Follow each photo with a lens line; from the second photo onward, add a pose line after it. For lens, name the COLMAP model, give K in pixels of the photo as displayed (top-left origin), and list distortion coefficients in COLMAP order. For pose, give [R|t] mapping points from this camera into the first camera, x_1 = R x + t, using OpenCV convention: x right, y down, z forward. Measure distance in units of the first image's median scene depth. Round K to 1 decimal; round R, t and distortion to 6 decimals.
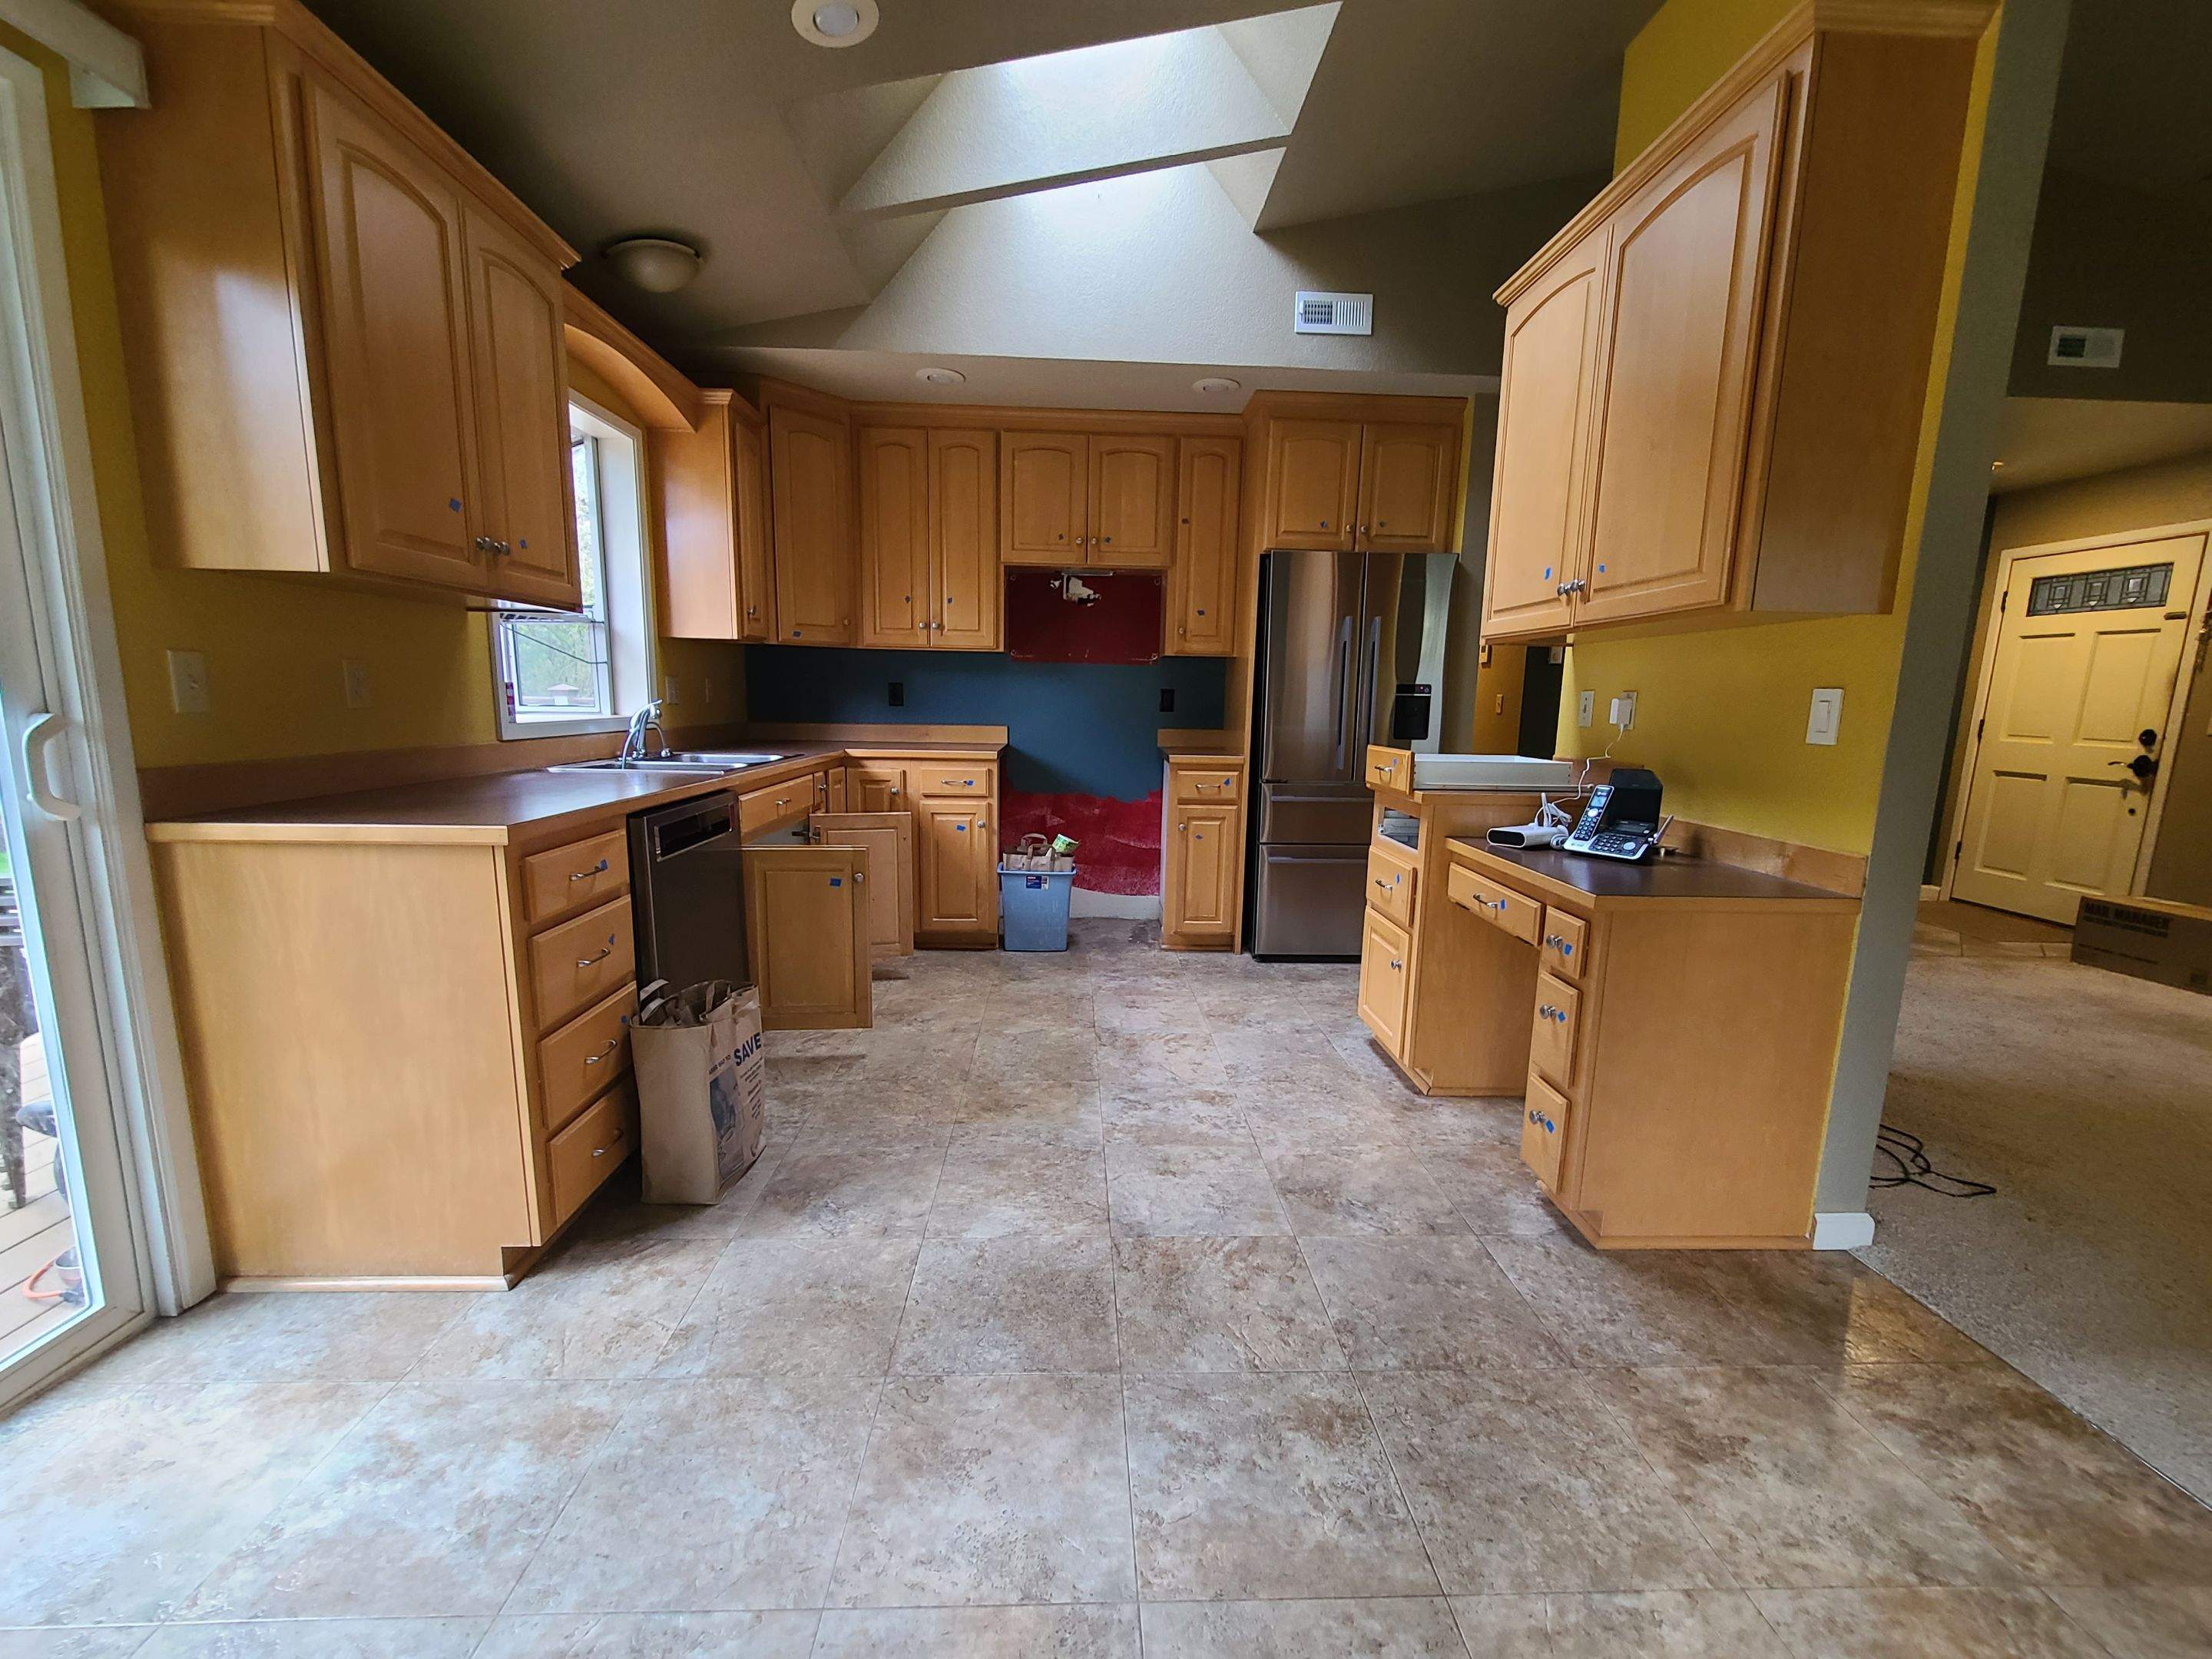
lens RADIAL K [[904.3, 0, 1107.3], [0, 904.3, 842.8], [0, 0, 1]] dist [0.001943, -0.000634]
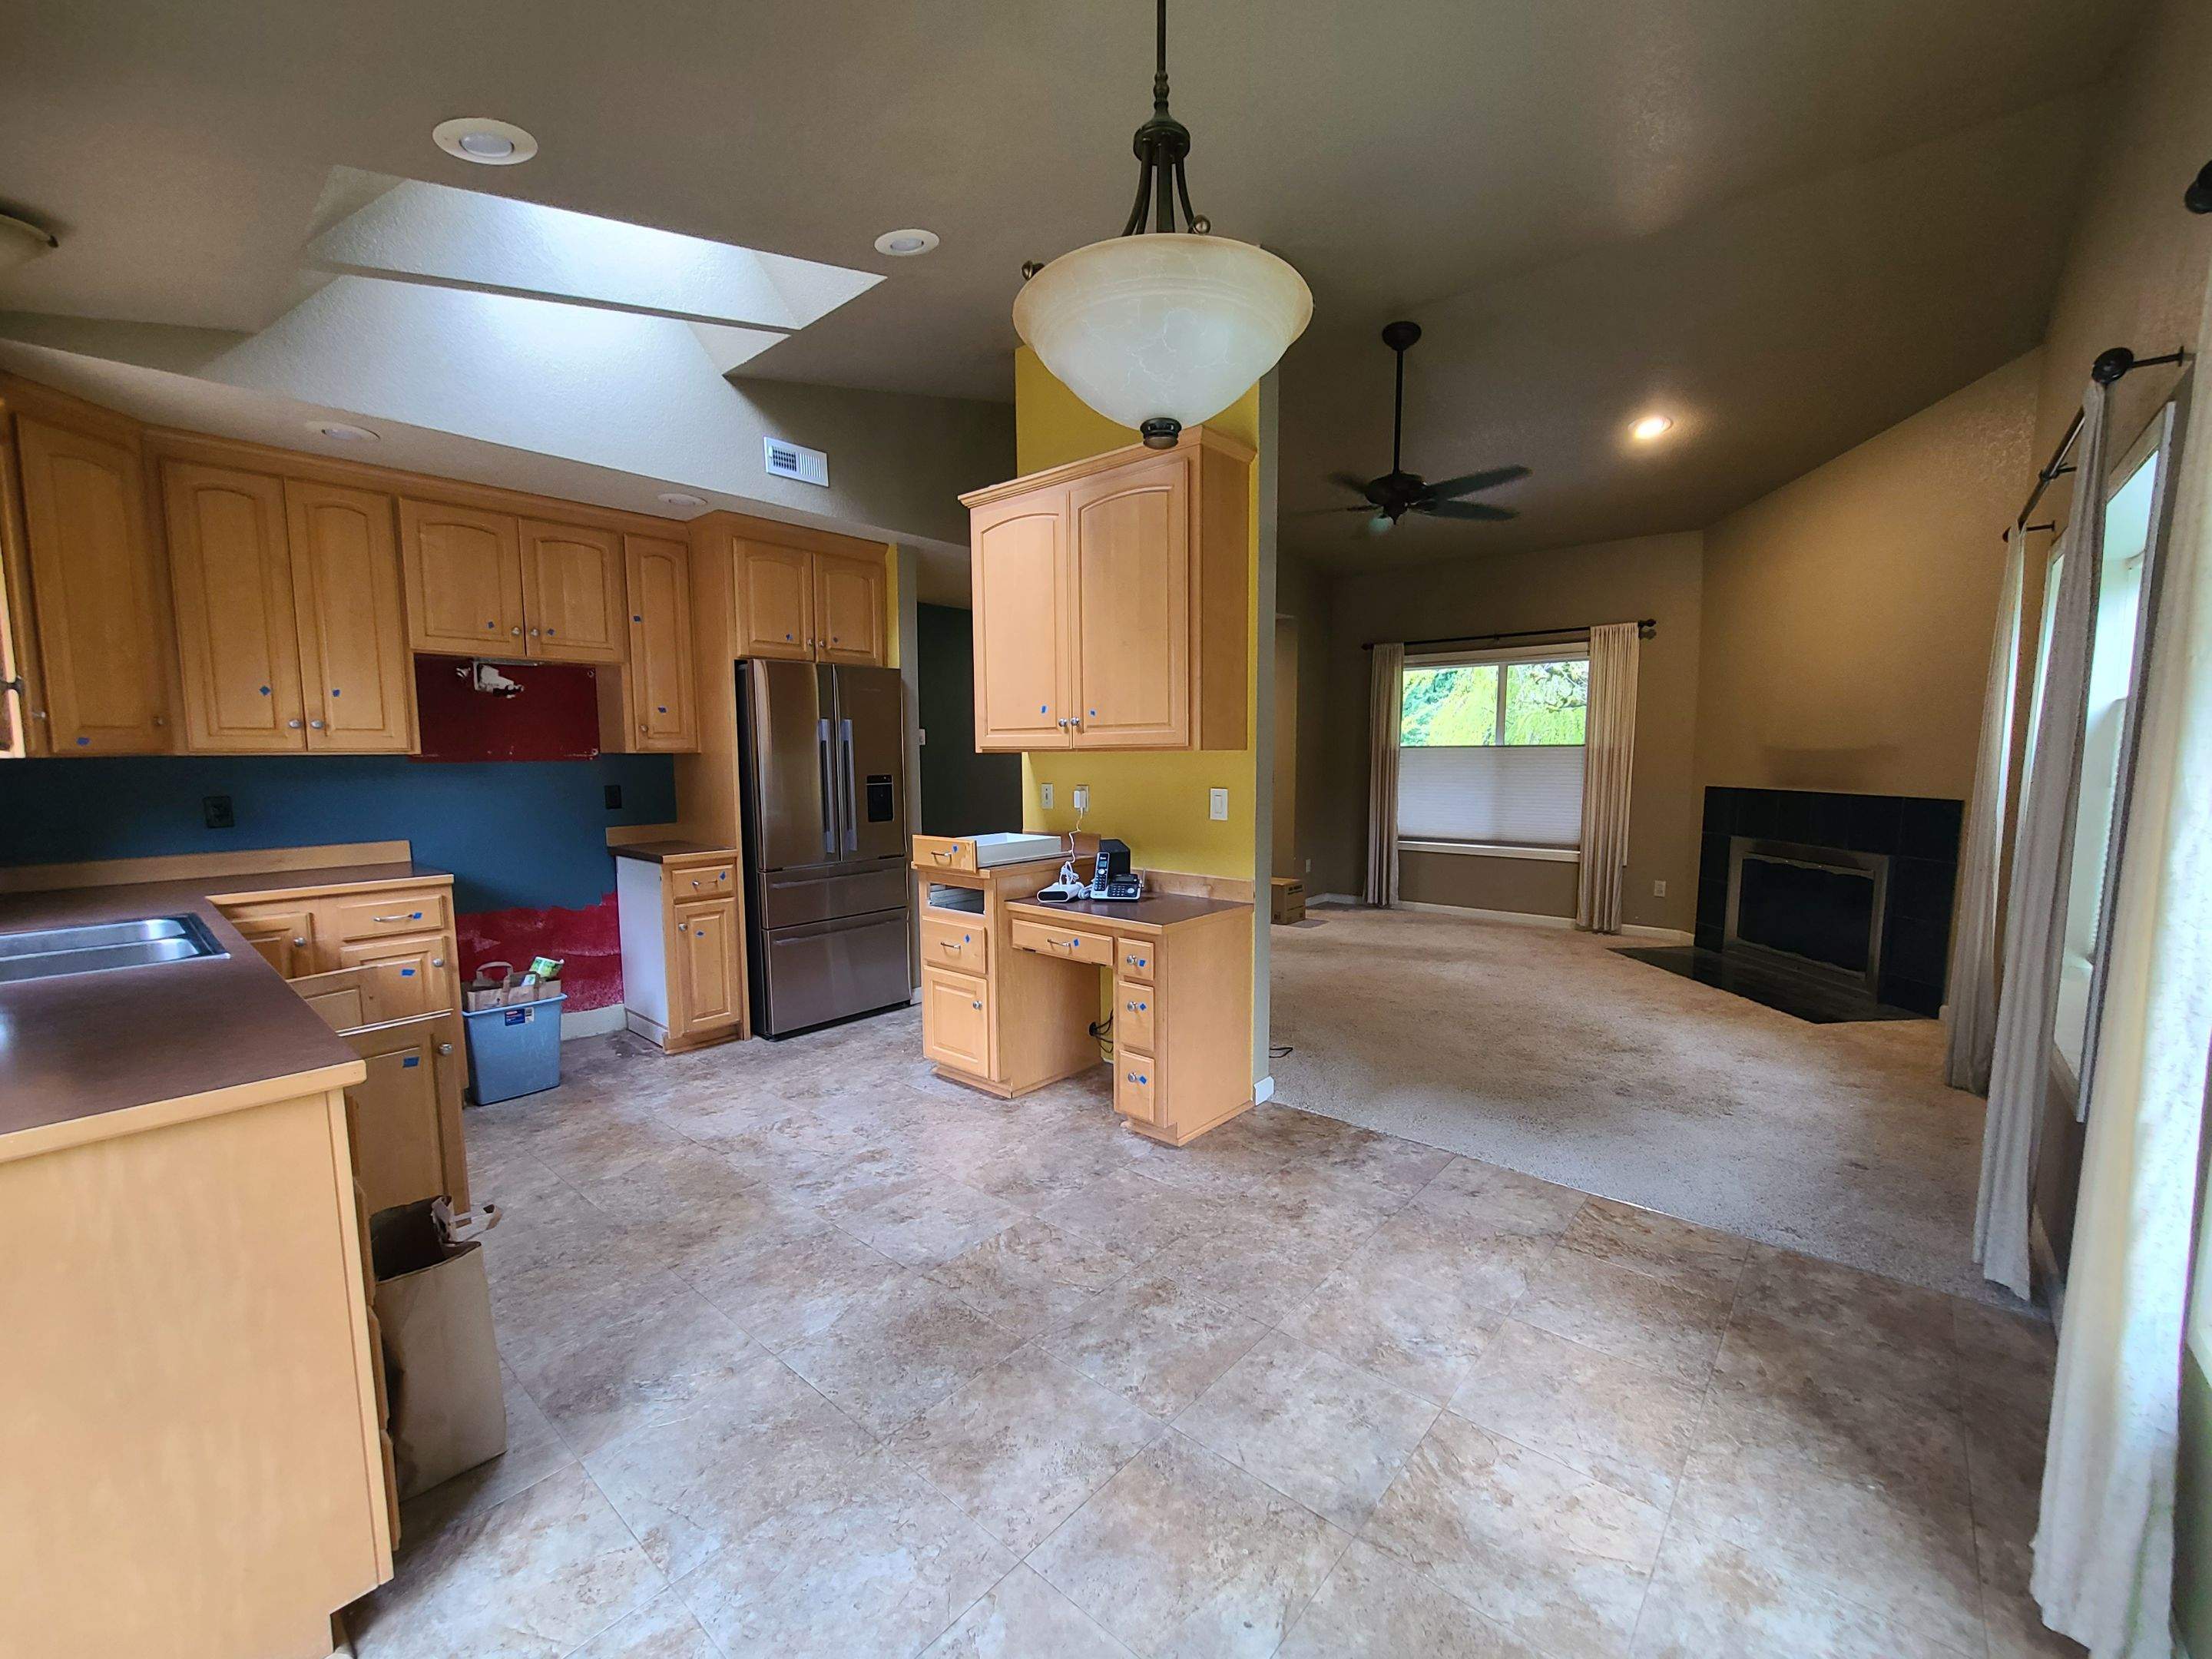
lens RADIAL K [[904.3, 0, 1107.3], [0, 904.3, 842.8], [0, 0, 1]] dist [0.001943, -0.000634]
pose [[0.685865, -0.097472, 0.721171, -0.448140], [0.136456, 0.990638, 0.004116, -0.072061], [-0.714821, 0.095585, 0.692744, -0.040717]]
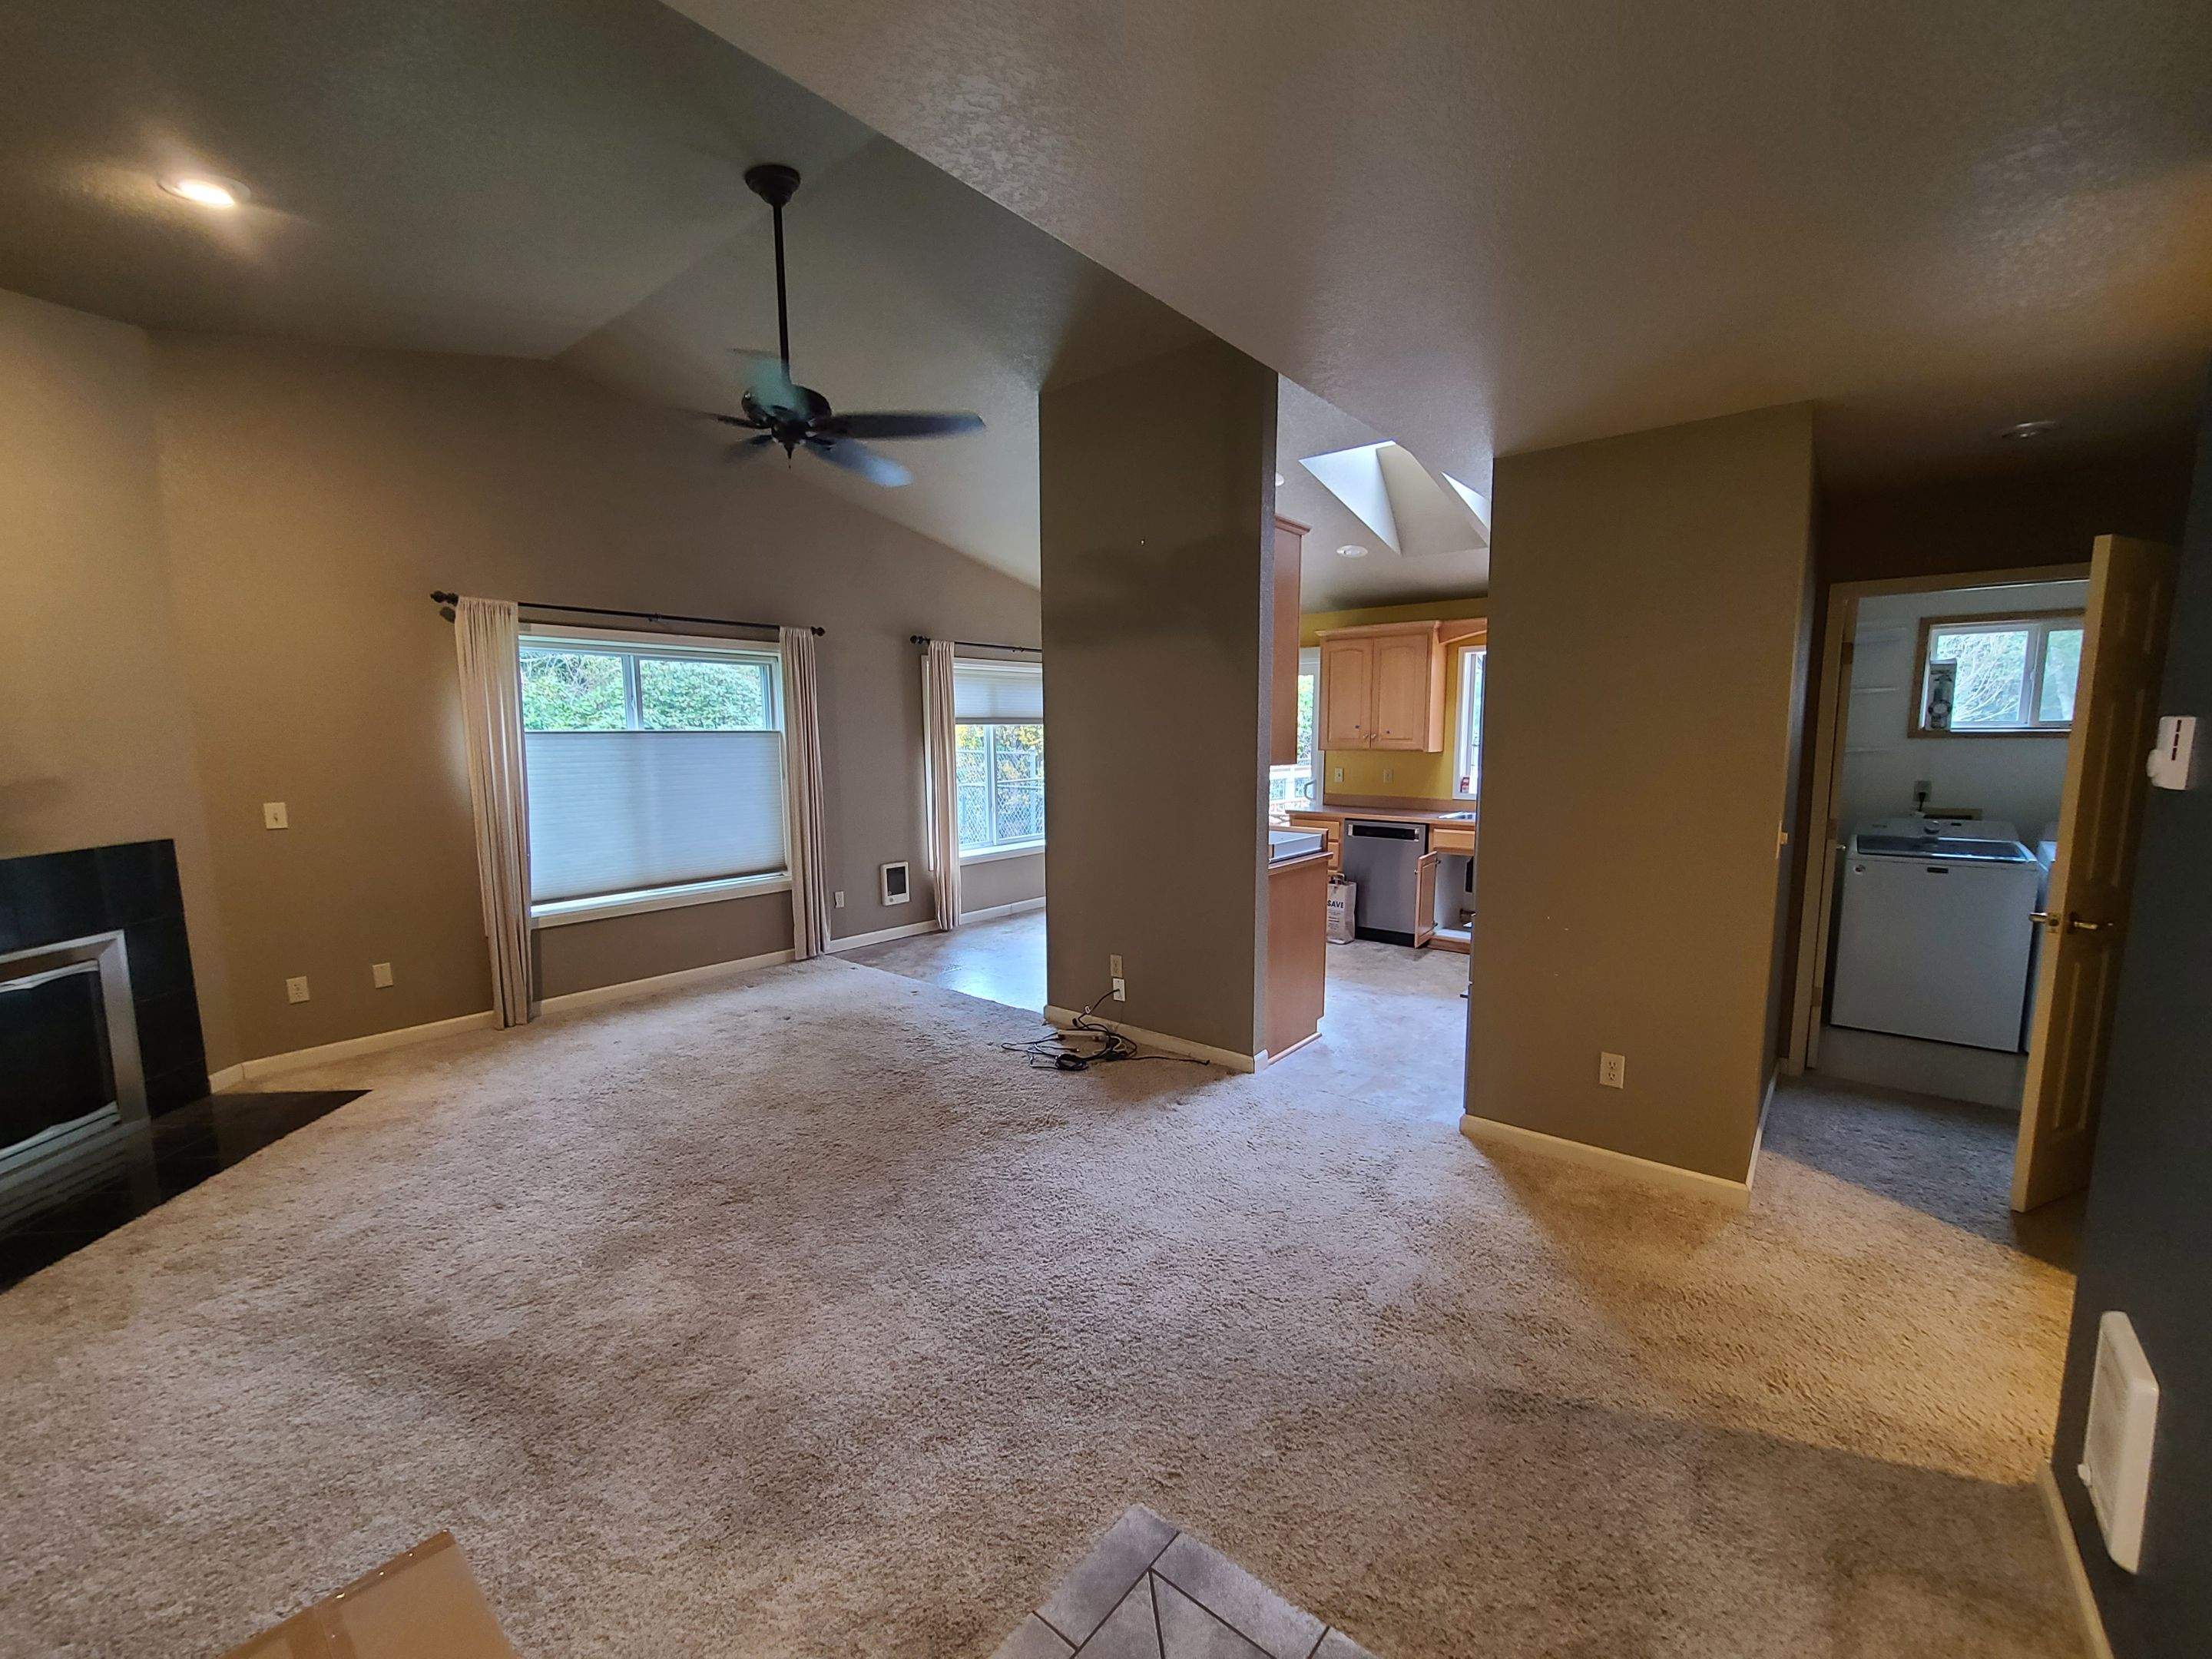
lens RADIAL K [[904.3, 0, 1107.3], [0, 904.3, 842.8], [0, 0, 1]] dist [0.001943, -0.000634]
pose [[-0.668567, 0.074496, -0.739911, 1.765447], [-0.126560, 0.969057, 0.211923, -0.382795], [0.732804, 0.235328, -0.638451, 1.821781]]
